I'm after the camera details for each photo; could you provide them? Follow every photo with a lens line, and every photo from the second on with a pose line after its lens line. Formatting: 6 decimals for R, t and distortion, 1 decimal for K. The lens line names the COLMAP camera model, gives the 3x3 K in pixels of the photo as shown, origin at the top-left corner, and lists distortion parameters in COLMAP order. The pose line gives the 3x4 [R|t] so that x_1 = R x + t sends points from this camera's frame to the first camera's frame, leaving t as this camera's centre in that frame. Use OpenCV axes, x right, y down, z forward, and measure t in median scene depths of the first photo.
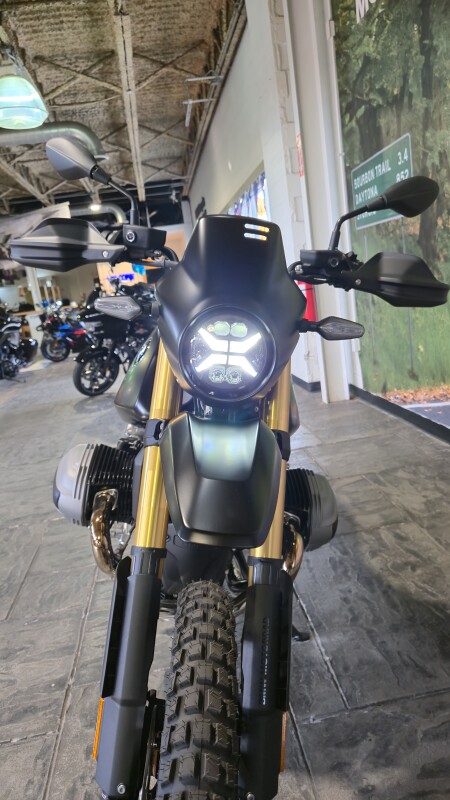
lens RADIAL K [[556.4, 0, 216.0], [0, 556.4, 397.8], [0, 0, 1]] dist [0.050679, -0.052043]
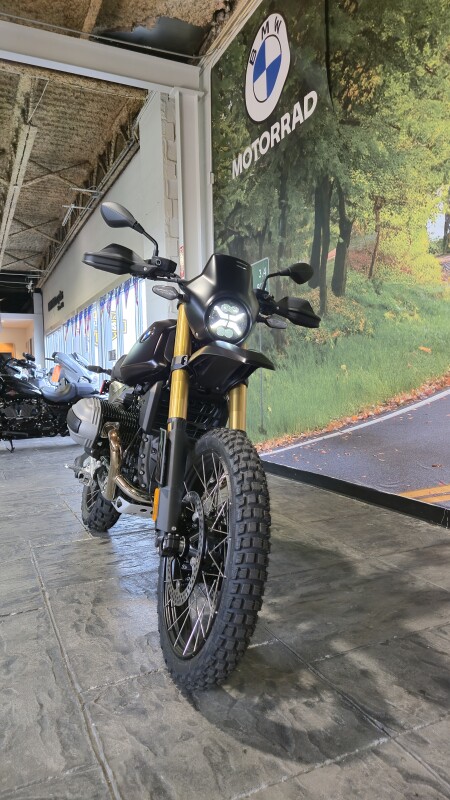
lens RADIAL K [[540.0, 0, 225.0], [0, 540.0, 400.0], [0, 0, 1]] dist [0.032660, -0.004259]
pose [[0.946008, 0.102002, 0.307675, -0.121796], [-0.045071, 0.981369, -0.186769, 0.122483], [-0.320993, 0.162818, 0.932981, -0.158663]]
